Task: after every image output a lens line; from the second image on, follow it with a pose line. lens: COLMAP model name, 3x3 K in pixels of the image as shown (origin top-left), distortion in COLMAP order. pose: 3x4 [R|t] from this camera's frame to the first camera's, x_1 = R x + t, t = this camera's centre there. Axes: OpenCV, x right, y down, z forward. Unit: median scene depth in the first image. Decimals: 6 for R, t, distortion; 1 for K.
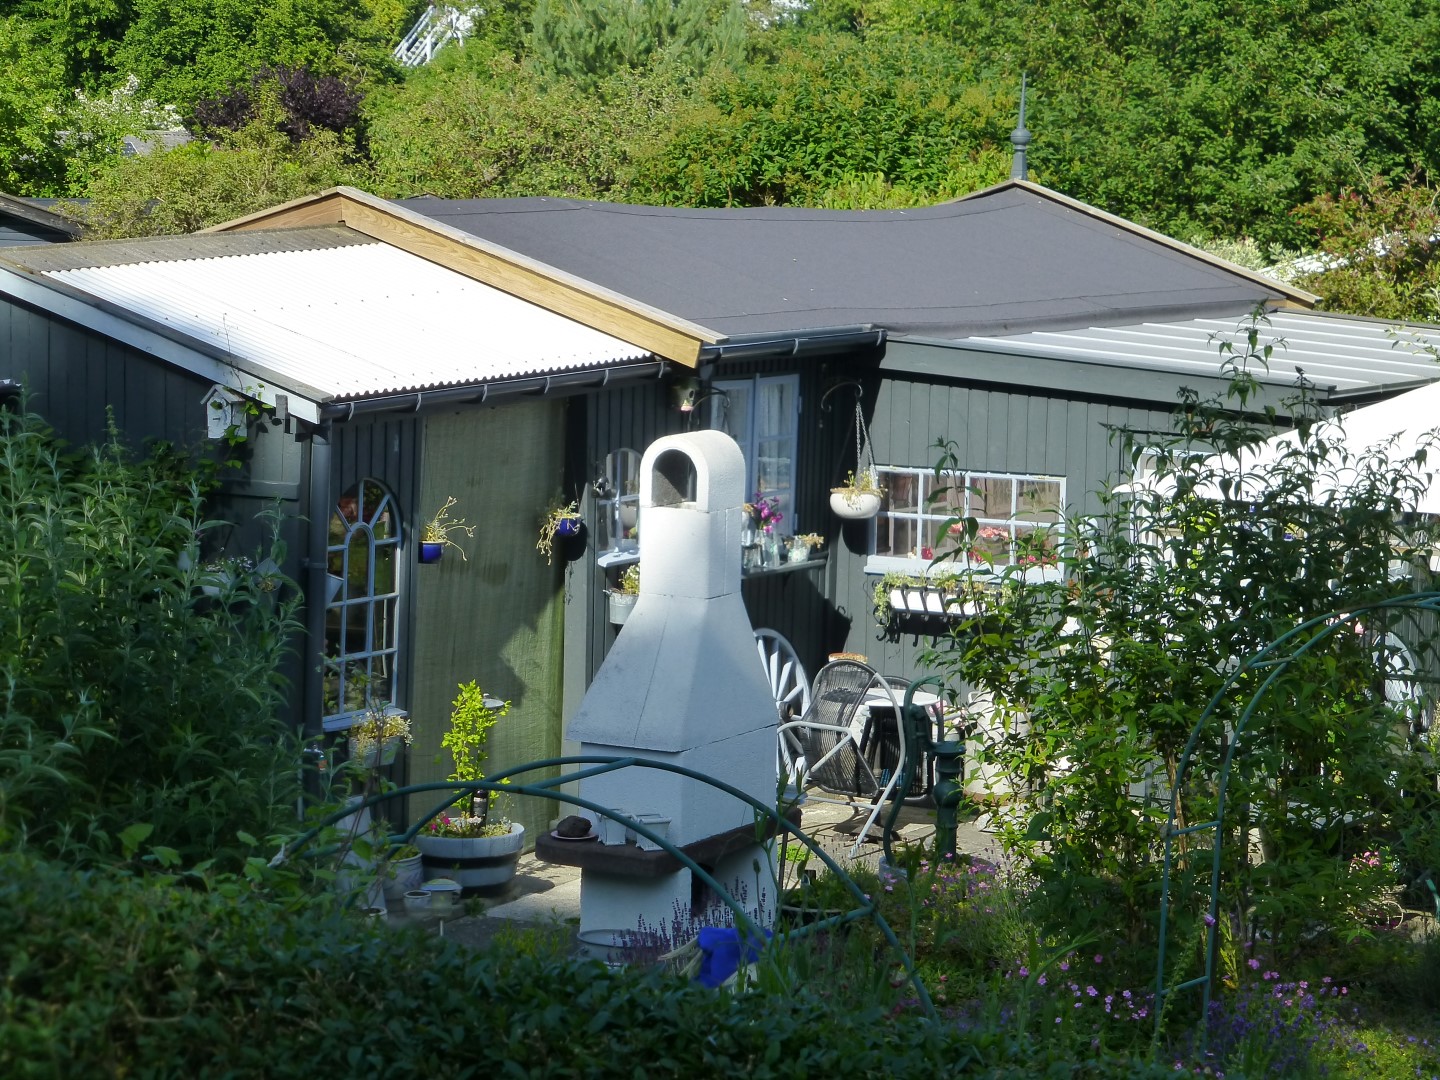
lens RADIAL K [[4354.6, 0, 720.9], [0, 4354.6, 542.6], [0, 0, 1]] dist [0.106966, 0.000000]
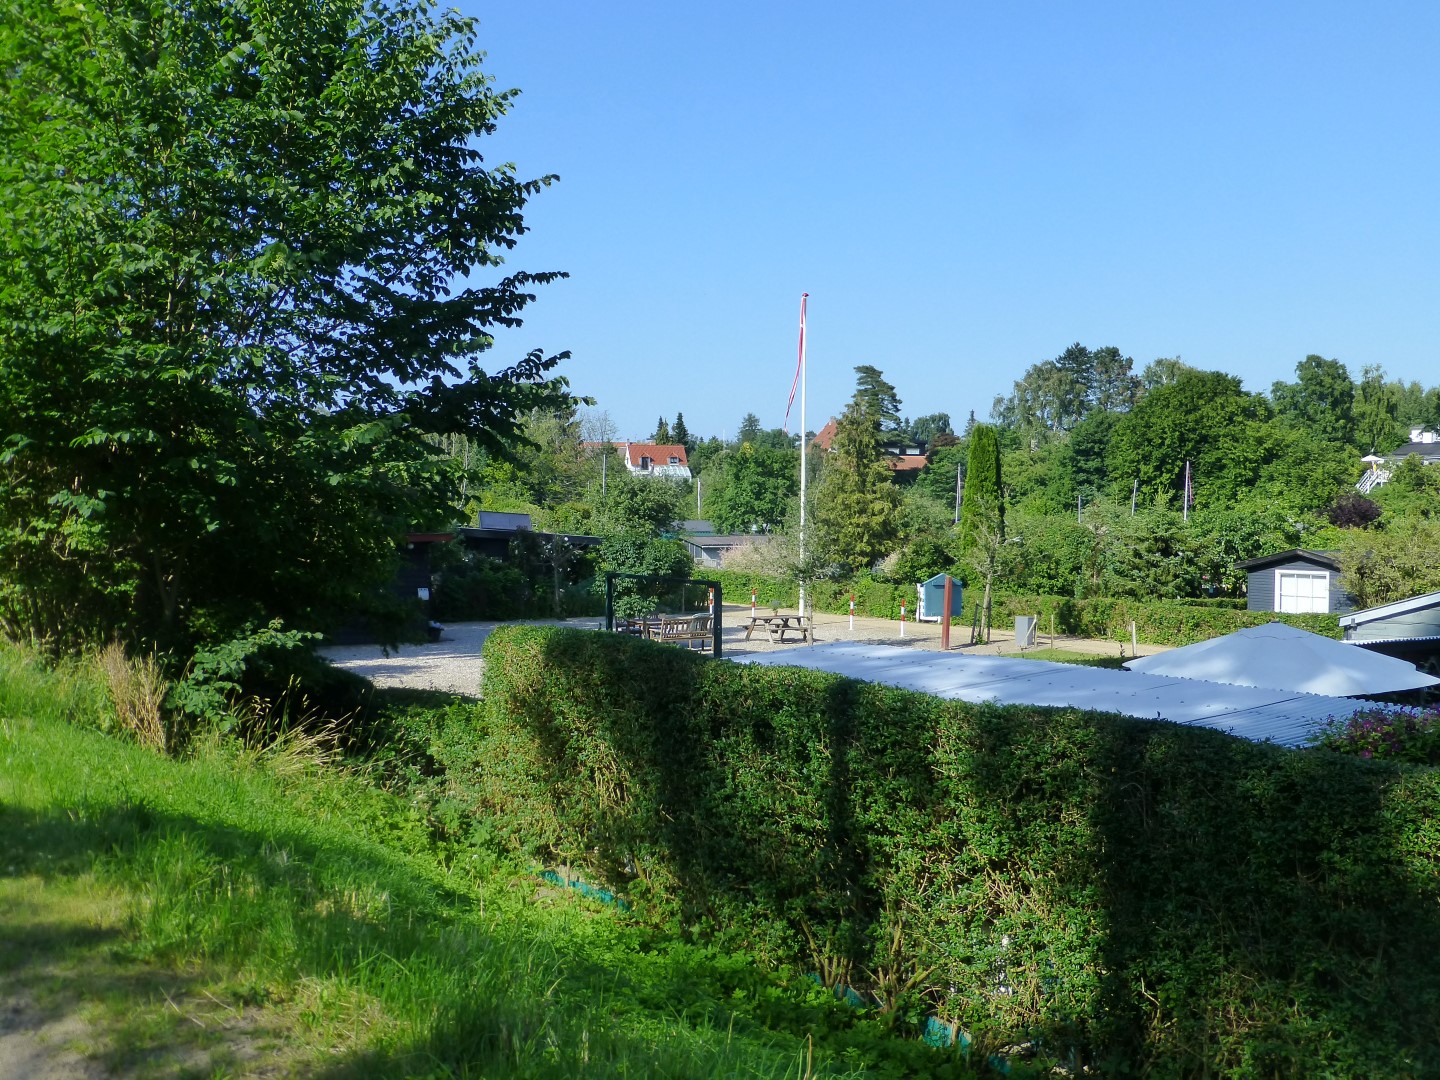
lens RADIAL K [[1601.1, 0, 720.0], [0, 1601.1, 540.7], [0, 0, 1]] dist [0.027790, 0.000000]
pose [[0.920202, -0.006187, -0.391394, -0.185132], [-0.025040, 0.996897, -0.074628, -0.006531], [0.390642, 0.078474, 0.917192, -0.040278]]
